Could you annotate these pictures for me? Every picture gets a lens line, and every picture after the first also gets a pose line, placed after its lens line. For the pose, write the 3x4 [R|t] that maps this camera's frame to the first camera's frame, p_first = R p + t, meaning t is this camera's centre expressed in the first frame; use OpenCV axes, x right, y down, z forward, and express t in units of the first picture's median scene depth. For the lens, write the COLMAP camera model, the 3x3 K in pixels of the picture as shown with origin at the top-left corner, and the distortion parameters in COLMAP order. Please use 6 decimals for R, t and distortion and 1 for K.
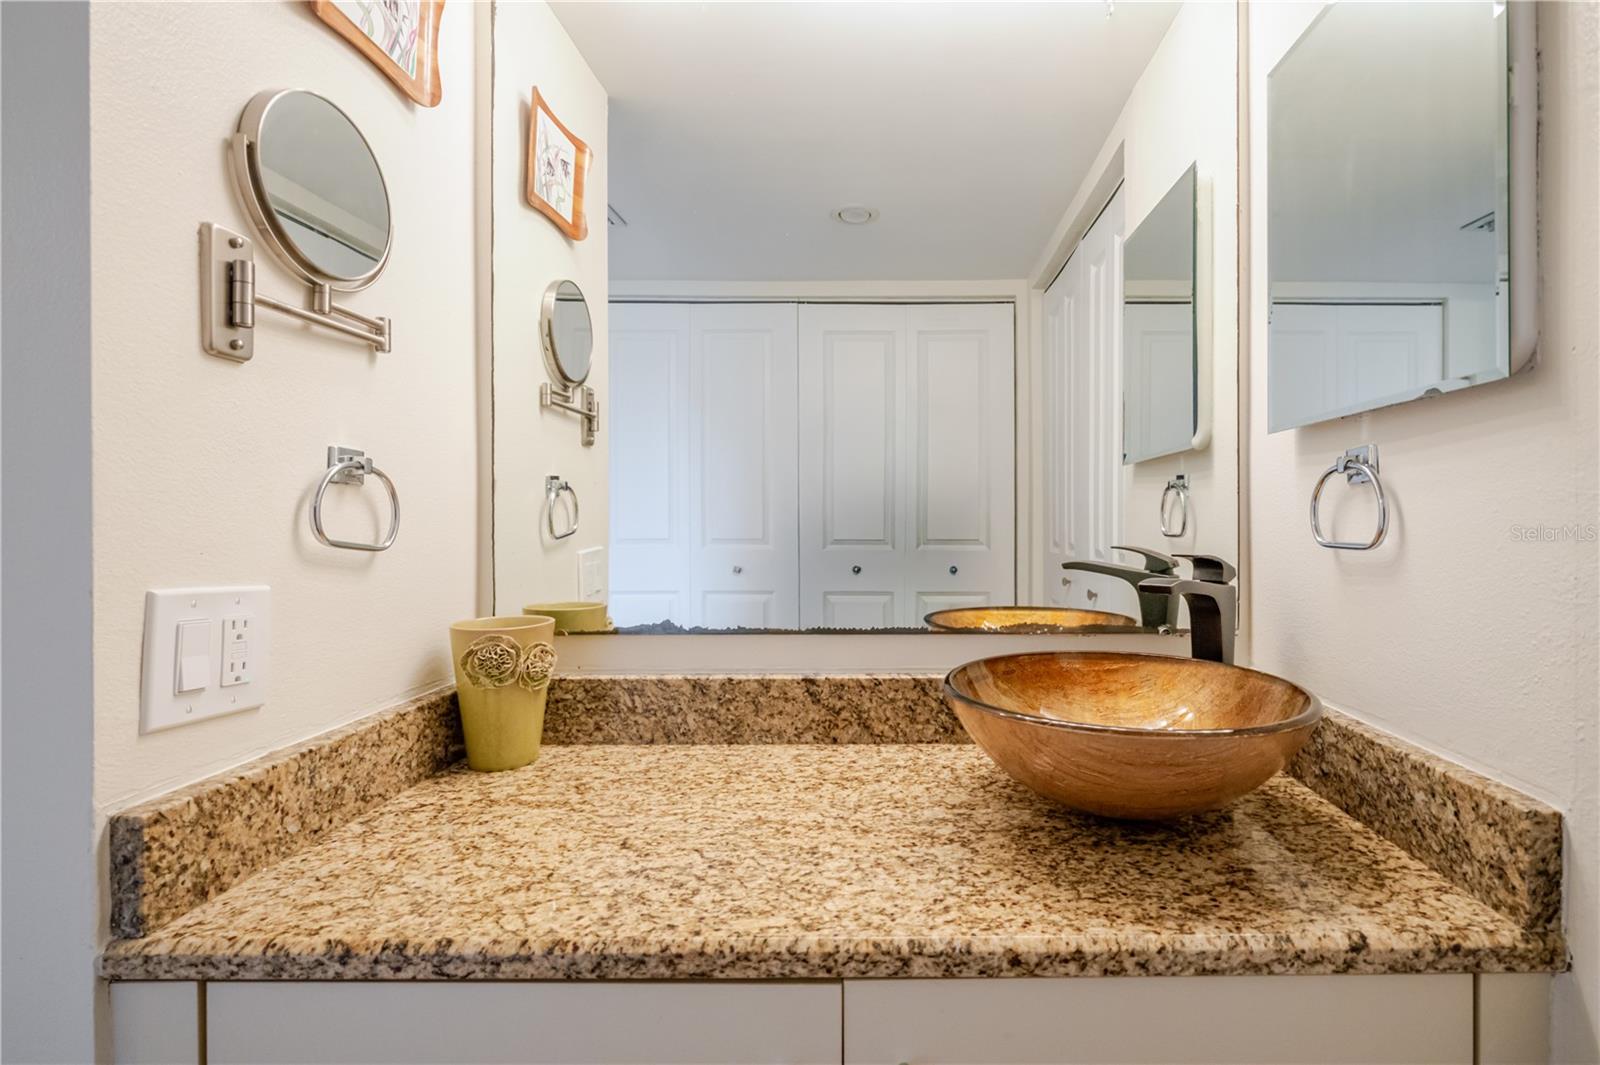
lens RADIAL K [[792.5, 0, 796.3], [0, 792.5, 538.5], [0, 0, 1]] dist [-0.002305, 0.000164]
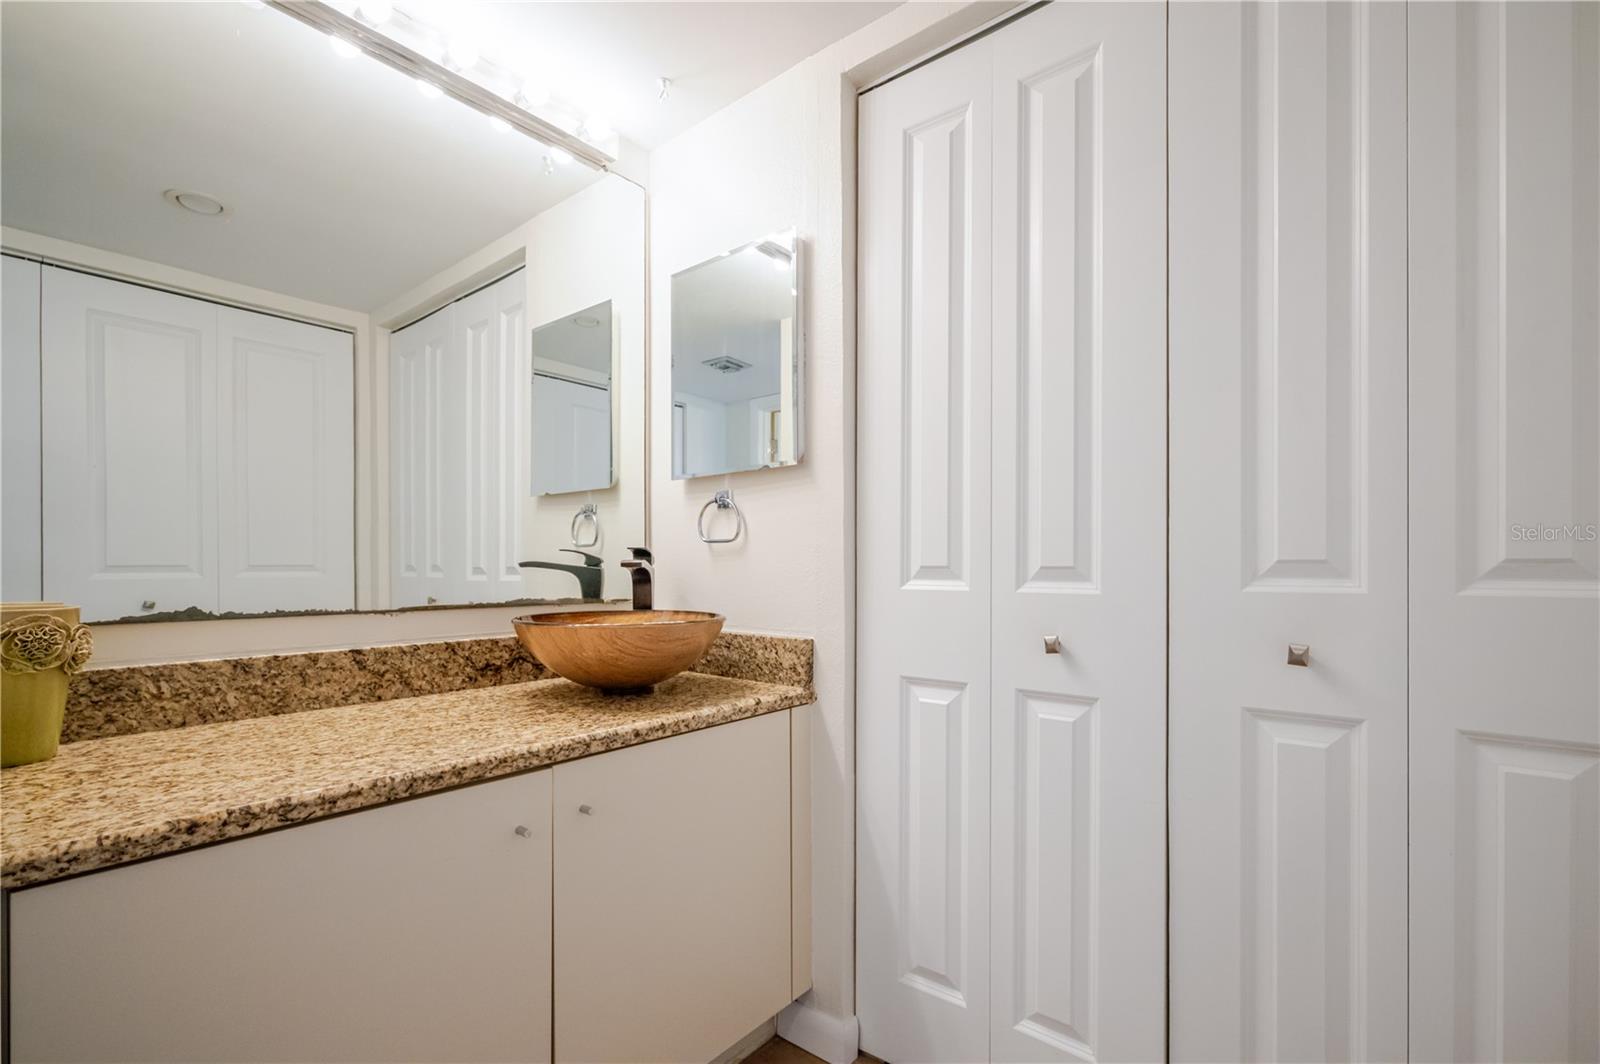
lens RADIAL K [[715.1, 0, 792.5], [0, 715.1, 565.7], [0, 0, 1]] dist [0.001077, -0.000033]
pose [[0.654182, 0.003693, 0.756329, -0.370893], [0.002192, 0.999975, -0.006779, 0.059284], [-0.756334, 0.006093, 0.654157, -0.205413]]
